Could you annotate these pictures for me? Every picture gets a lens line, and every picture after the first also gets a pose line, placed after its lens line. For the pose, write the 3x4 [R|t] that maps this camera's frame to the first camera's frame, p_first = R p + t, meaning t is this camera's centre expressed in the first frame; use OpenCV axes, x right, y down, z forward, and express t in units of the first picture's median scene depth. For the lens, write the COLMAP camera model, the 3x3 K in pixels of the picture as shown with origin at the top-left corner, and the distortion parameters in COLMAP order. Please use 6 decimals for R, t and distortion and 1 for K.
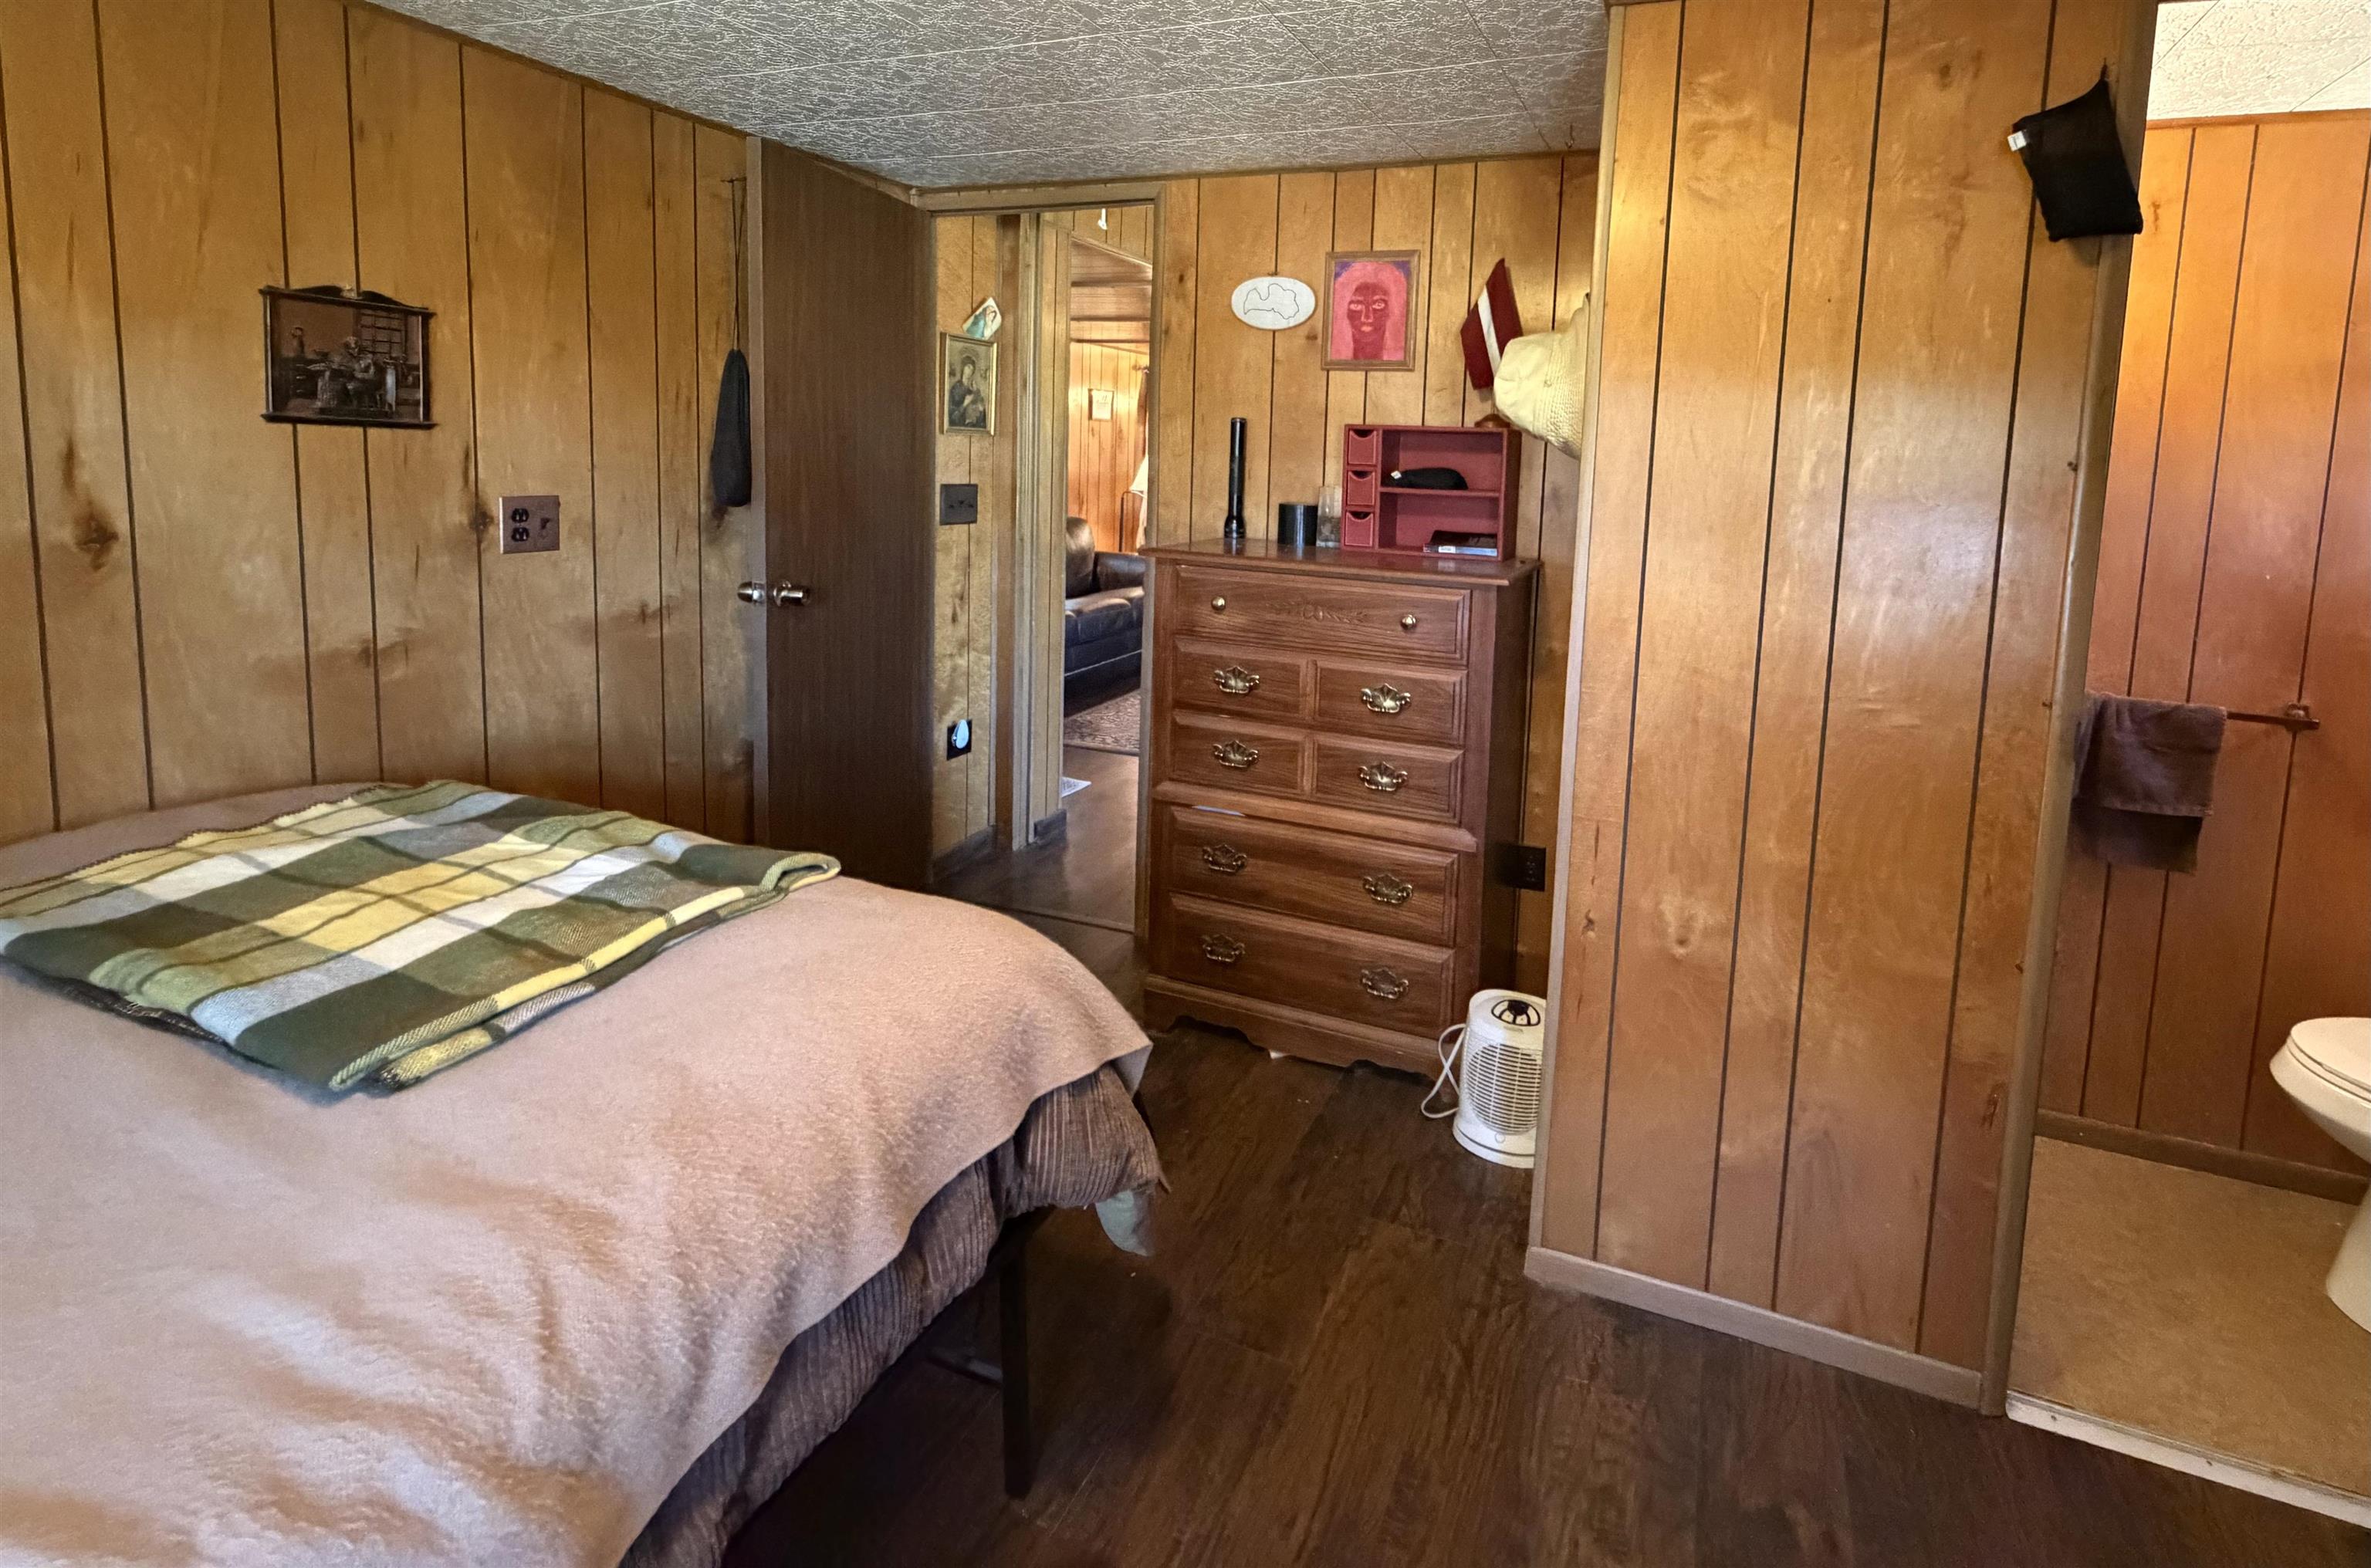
lens RADIAL K [[998.2, 0, 1186.8], [0, 998.2, 641.9], [0, 0, 1]] dist [0.000281, 0.000559]
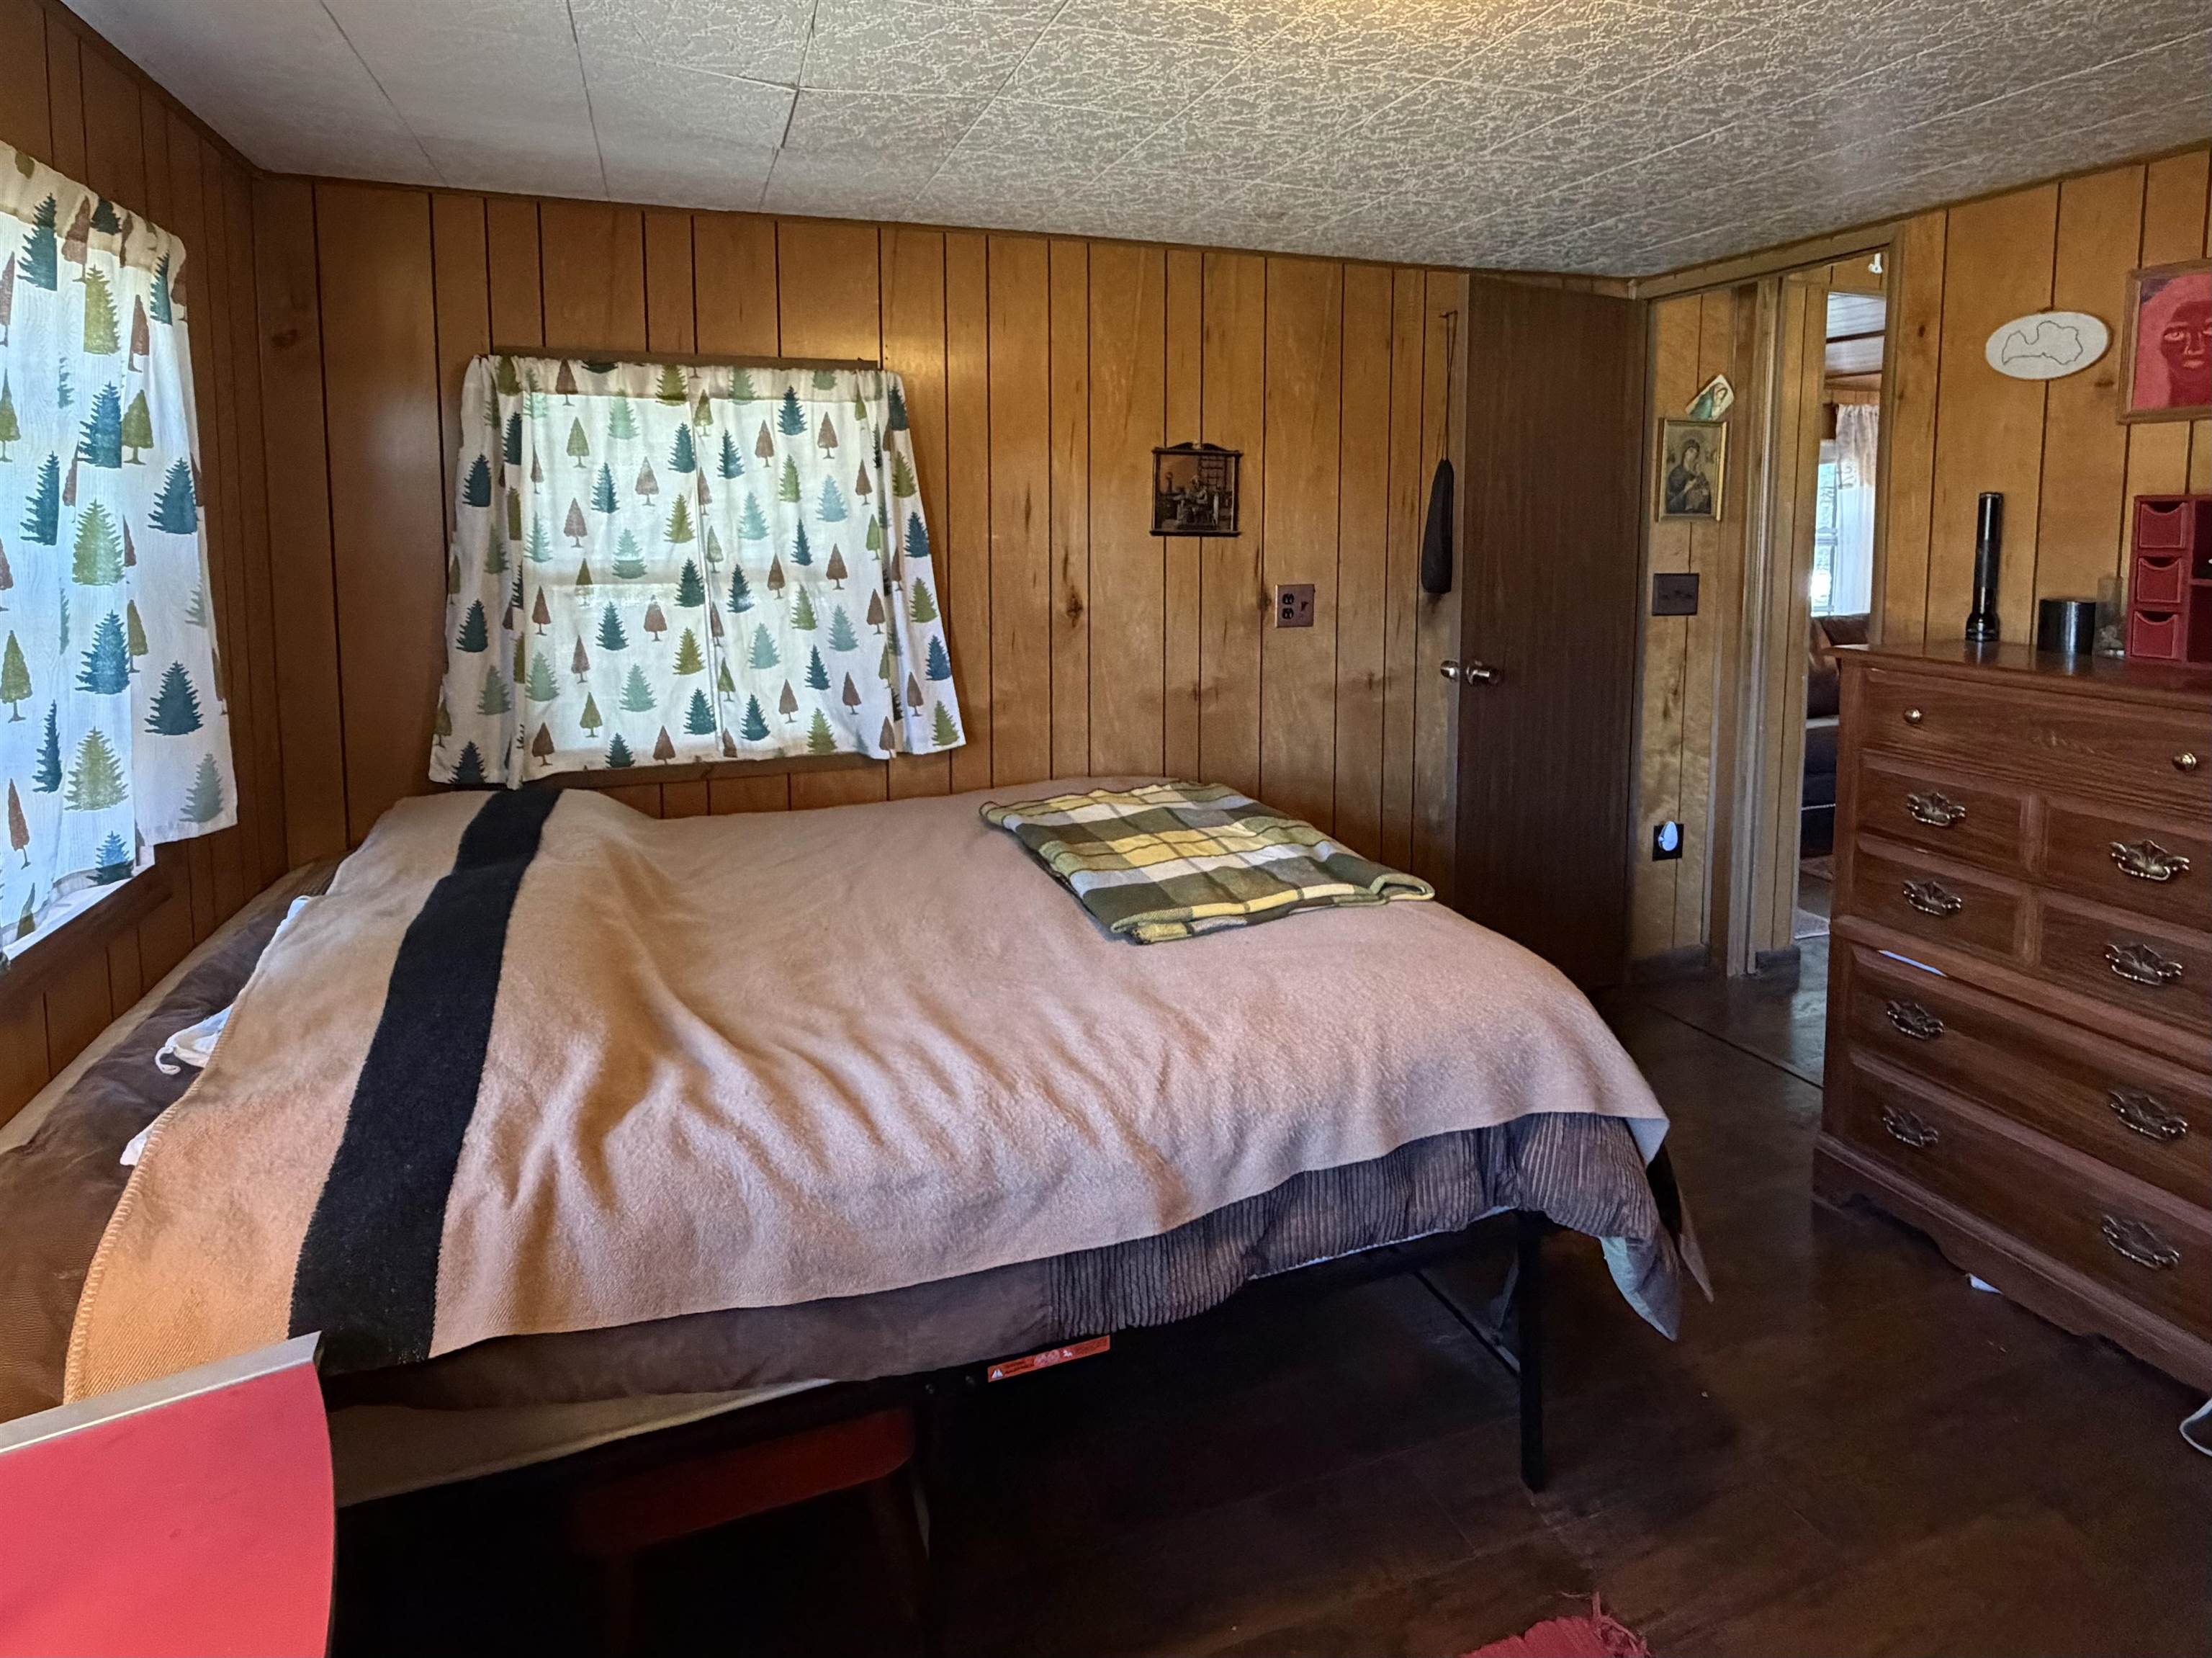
lens RADIAL K [[881.4, 0, 1099.2], [0, 881.4, 827.5], [0, 0, 1]] dist [0.000203, 0.000104]
pose [[0.686648, 0.197538, -0.699638, 0.092566], [-0.109606, 0.979505, 0.168986, 0.004559], [0.718680, -0.039350, 0.694227, -0.044264]]
